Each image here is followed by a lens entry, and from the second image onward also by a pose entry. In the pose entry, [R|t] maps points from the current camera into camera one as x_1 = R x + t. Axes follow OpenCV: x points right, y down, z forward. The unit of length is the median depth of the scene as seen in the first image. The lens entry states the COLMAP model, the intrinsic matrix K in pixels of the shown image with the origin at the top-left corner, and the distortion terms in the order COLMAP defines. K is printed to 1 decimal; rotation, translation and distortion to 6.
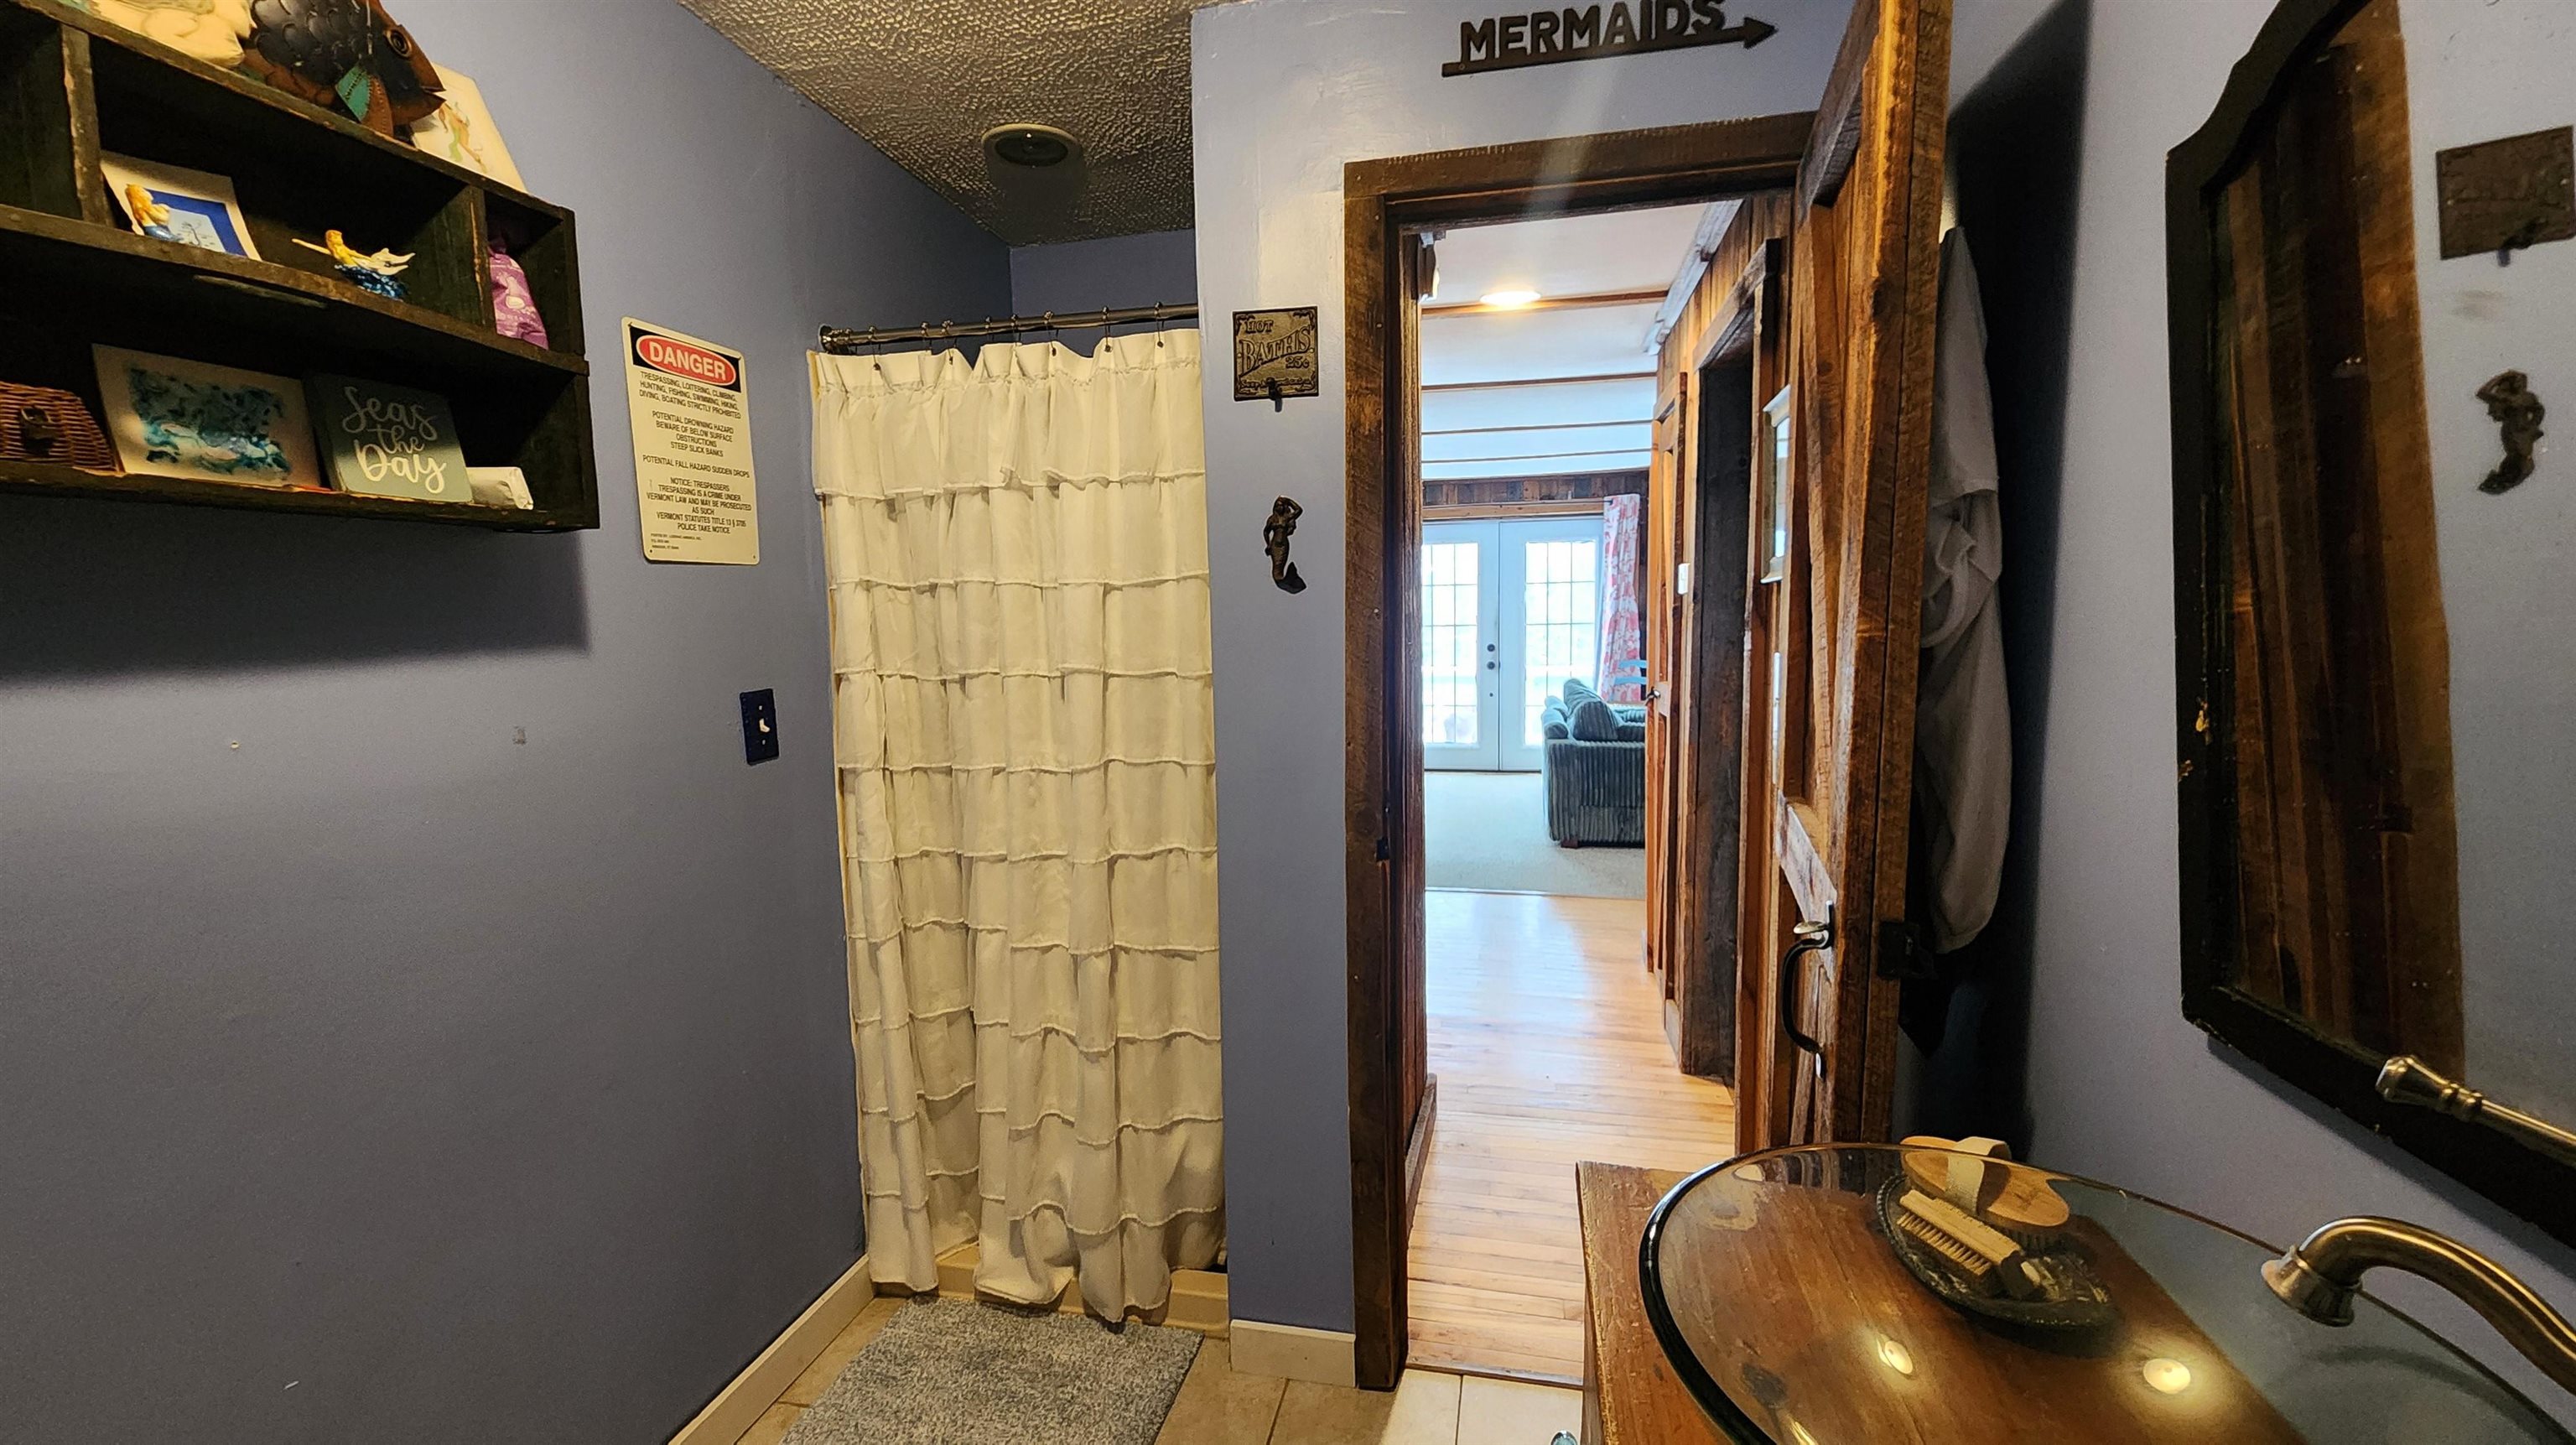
lens RADIAL K [[1047.0, 0, 1287.8], [0, 1047.0, 724.0], [0, 0, 1]] dist [0.001228, 0.000037]
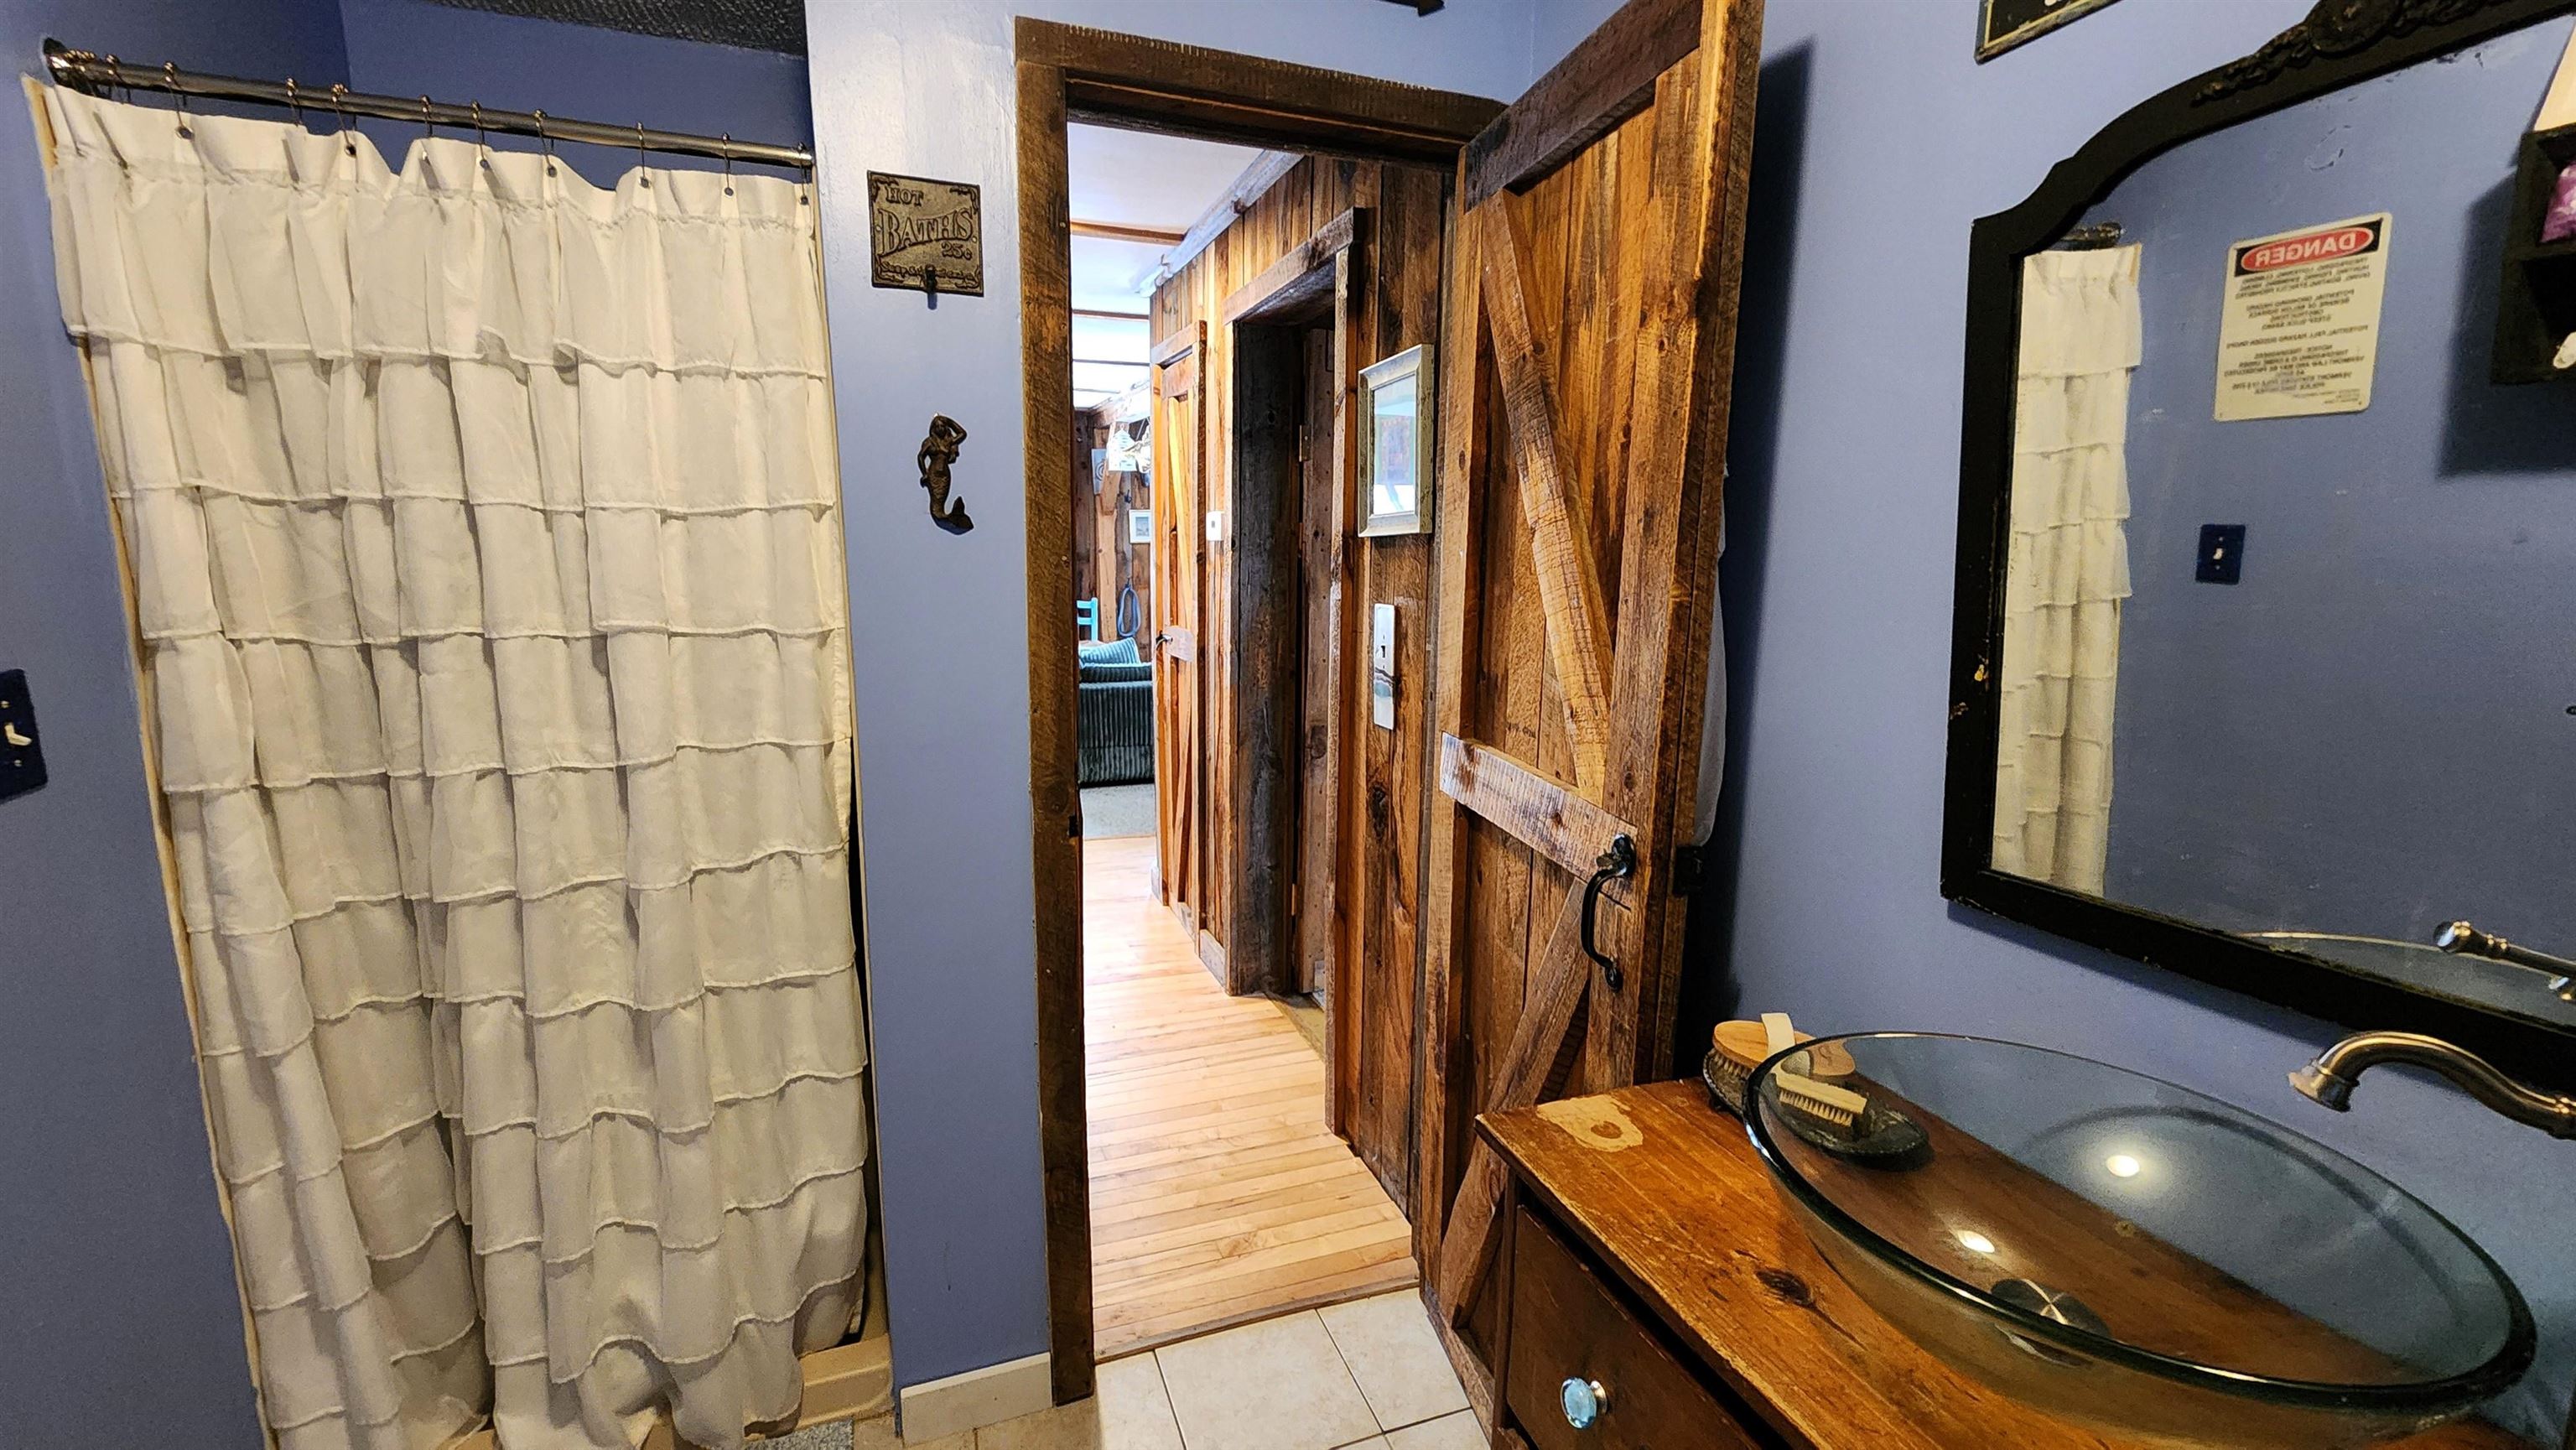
lens RADIAL K [[1053.9, 0, 1287.9], [0, 1053.9, 729.9], [0, 0, 1]] dist [0.001418, -0.001017]
pose [[0.842409, -0.065775, 0.534810, -0.204175], [0.031655, 0.996849, 0.072738, -0.019643], [-0.537908, -0.044345, 0.841836, 0.126356]]
